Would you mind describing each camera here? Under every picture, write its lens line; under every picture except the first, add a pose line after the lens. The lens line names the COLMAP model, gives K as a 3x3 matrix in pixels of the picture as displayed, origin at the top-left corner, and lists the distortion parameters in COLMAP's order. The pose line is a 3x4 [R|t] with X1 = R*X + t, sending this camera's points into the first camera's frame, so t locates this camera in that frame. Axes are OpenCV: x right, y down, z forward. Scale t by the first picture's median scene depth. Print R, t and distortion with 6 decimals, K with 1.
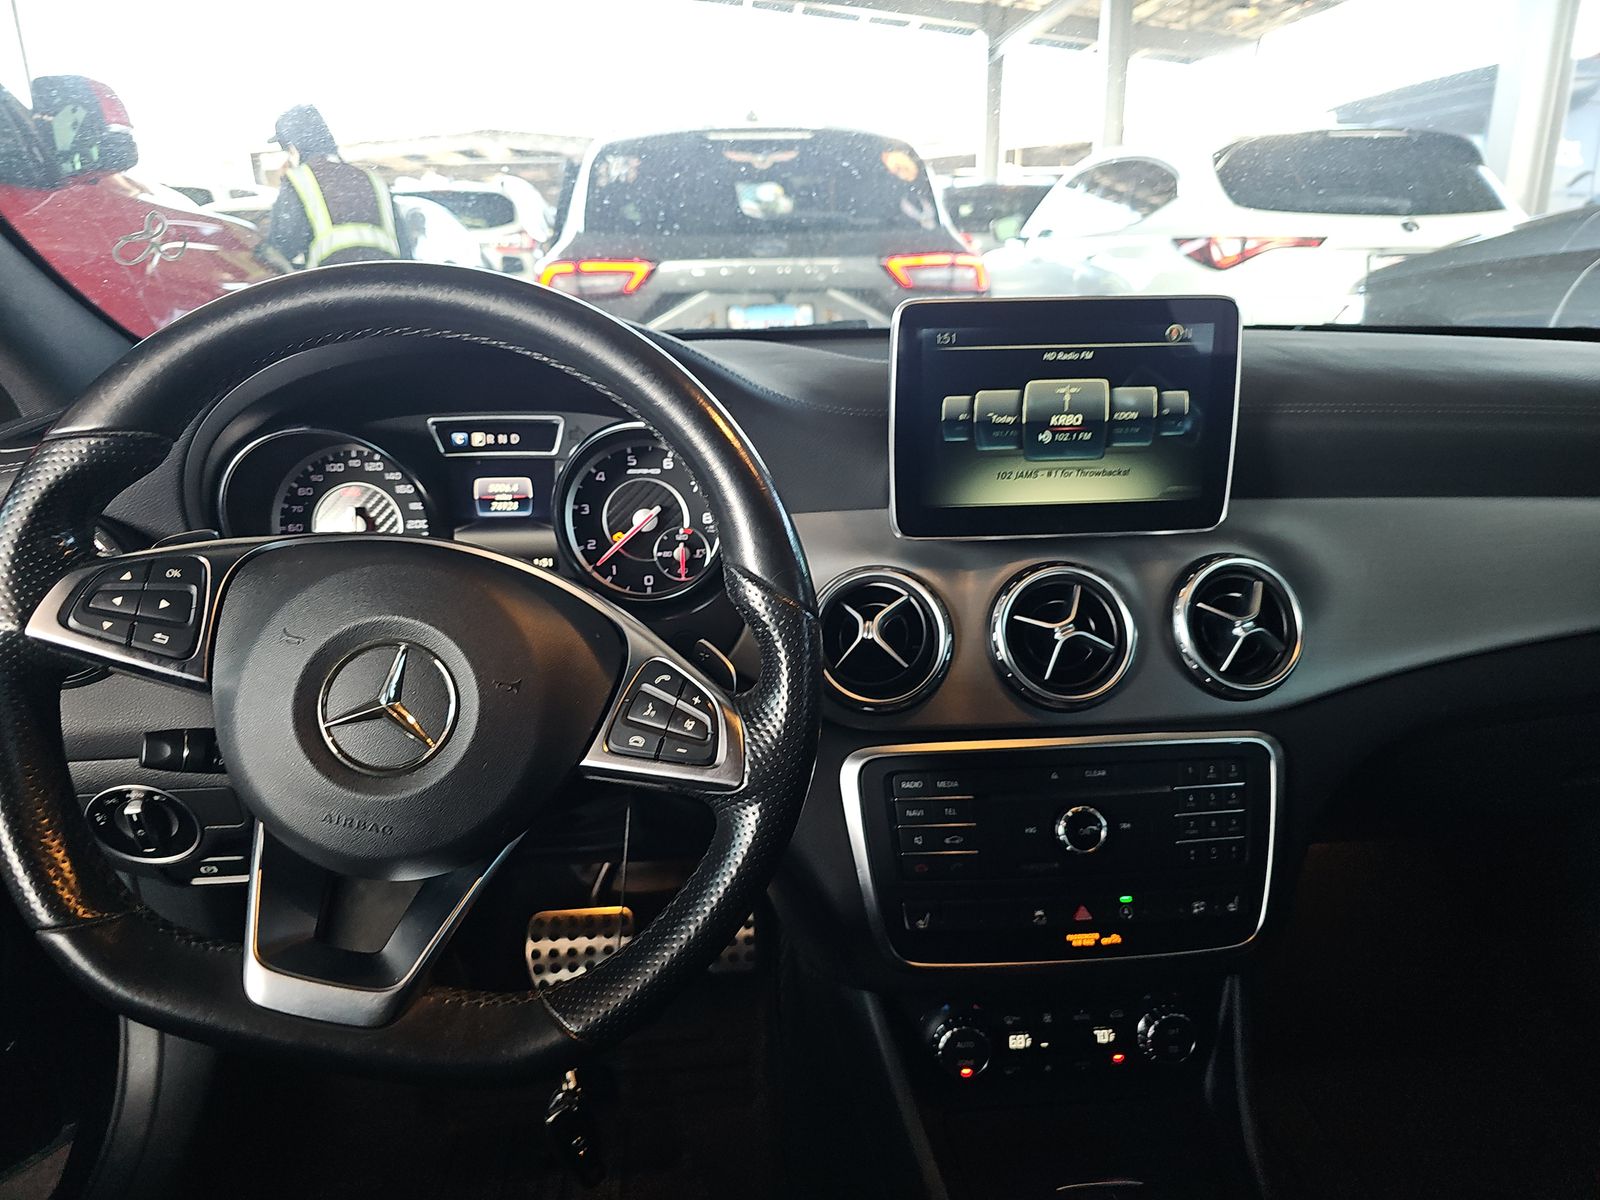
lens RADIAL K [[1067.0, 0, 798.4], [0, 1067.0, 627.4], [0, 0, 1]] dist [0.087336, -0.124482]
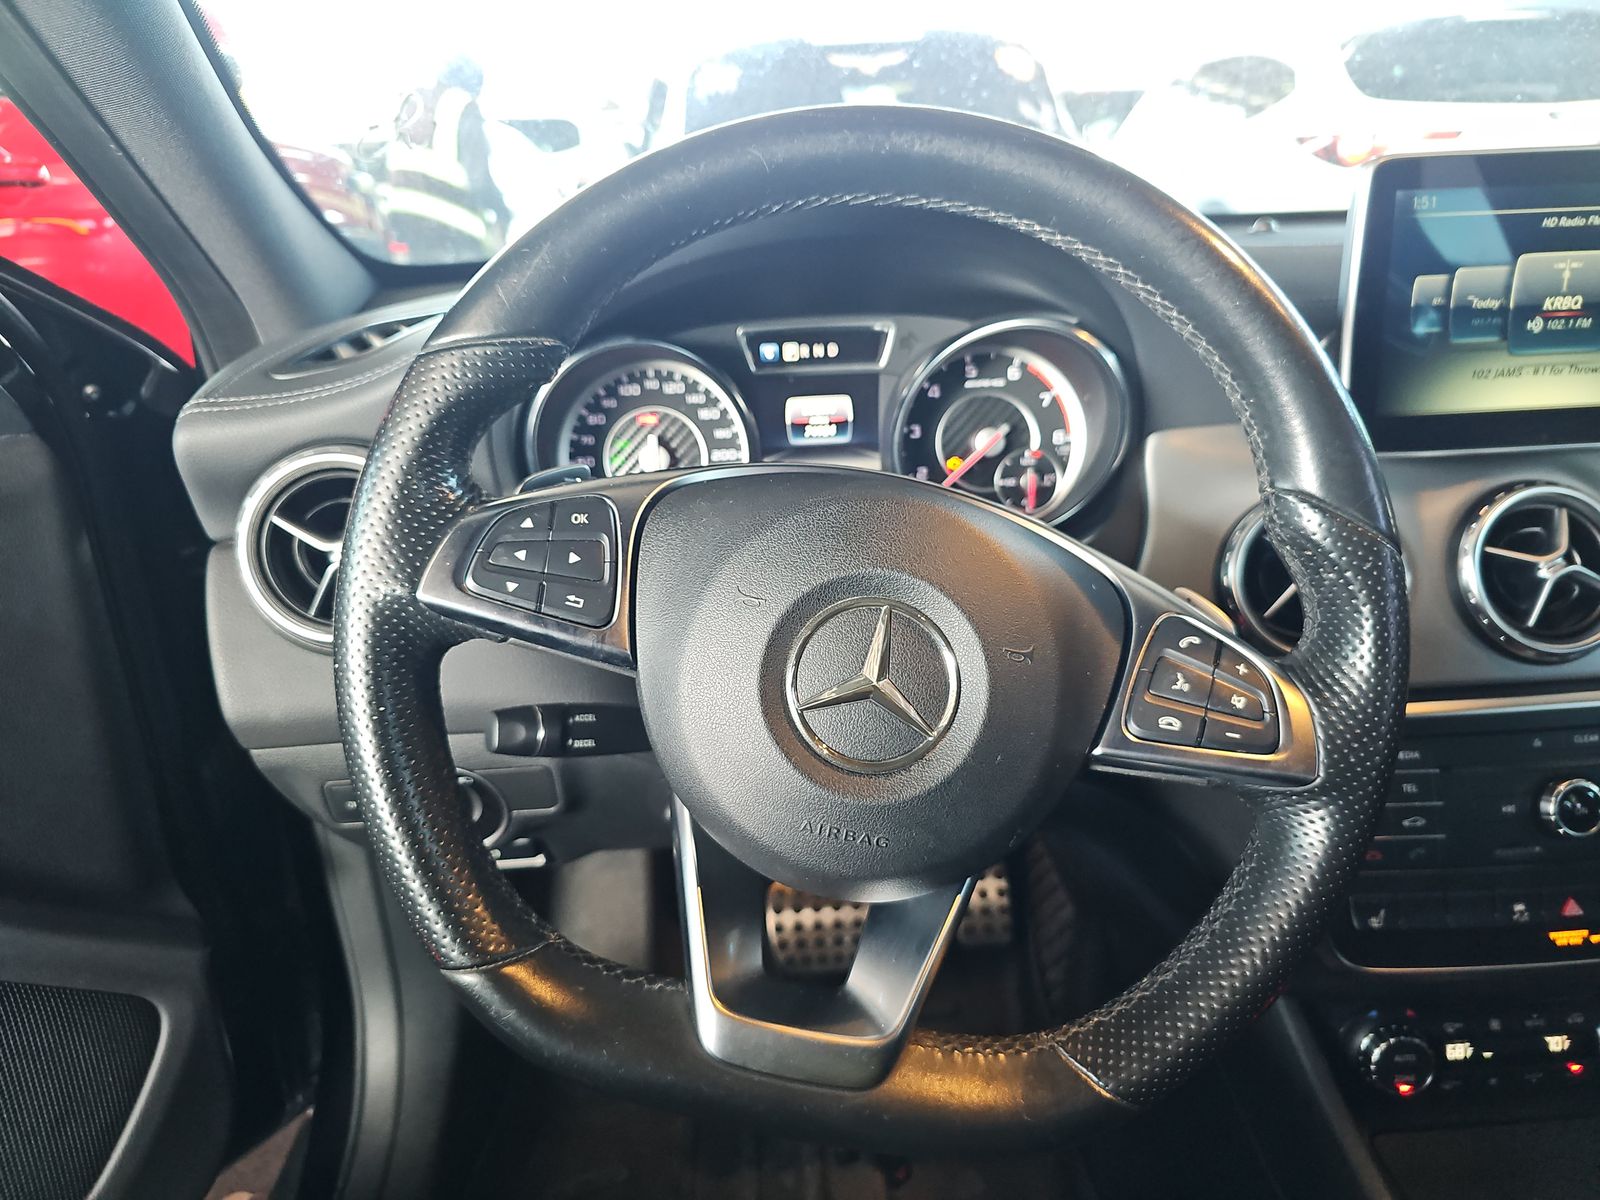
lens RADIAL K [[1081.3, 0, 819.4], [0, 1081.3, 607.1], [0, 0, 1]] dist [0.031127, -0.026798]
pose [[0.999287, -0.018099, -0.033148, -0.259581], [0.019555, 0.998834, 0.044138, -0.011662], [0.032310, -0.044754, 0.998475, 0.144506]]
